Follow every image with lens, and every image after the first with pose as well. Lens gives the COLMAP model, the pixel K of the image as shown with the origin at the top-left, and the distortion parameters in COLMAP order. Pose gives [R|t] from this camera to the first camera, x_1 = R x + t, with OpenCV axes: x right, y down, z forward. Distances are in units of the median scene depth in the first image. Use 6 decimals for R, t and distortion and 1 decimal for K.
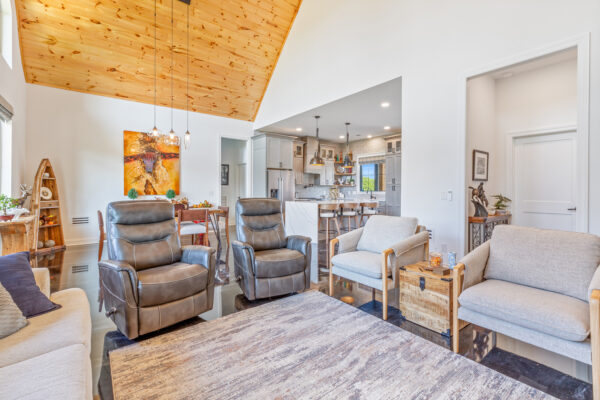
lens RADIAL K [[273.0, 0, 302.2], [0, 273.0, 194.6], [0, 0, 1]] dist [0.003937, 0.000333]
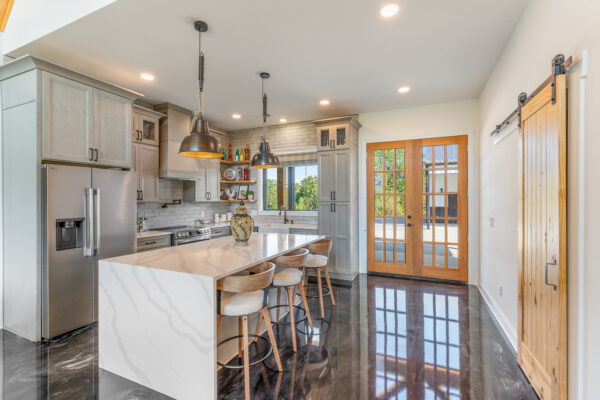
lens RADIAL K [[271.0, 0, 304.6], [0, 271.0, 199.7], [0, 0, 1]] dist [-0.004043, 0.000347]
pose [[0.879103, -0.009233, 0.476543, 0.001603], [0.015544, 0.999836, -0.009303, -0.035141], [-0.476379, 0.015586, 0.879102, 0.504601]]
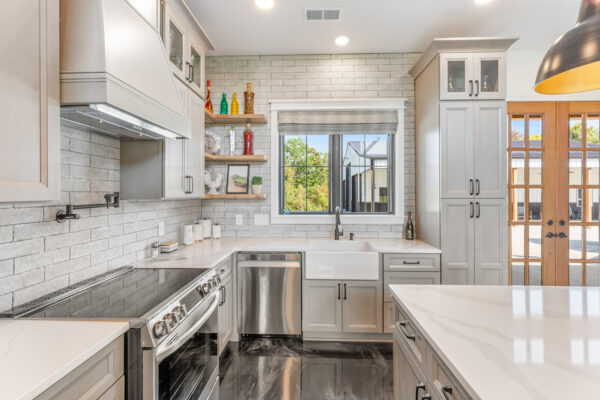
lens RADIAL K [[271.0, 0, 305.5], [0, 271.0, 195.0], [0, 0, 1]] dist [-0.004043, 0.000347]
pose [[0.633589, -0.007632, 0.773632, -0.022327], [0.012716, 0.999919, -0.000550, -0.041759], [-0.773565, 0.010186, 0.633635, 0.934690]]
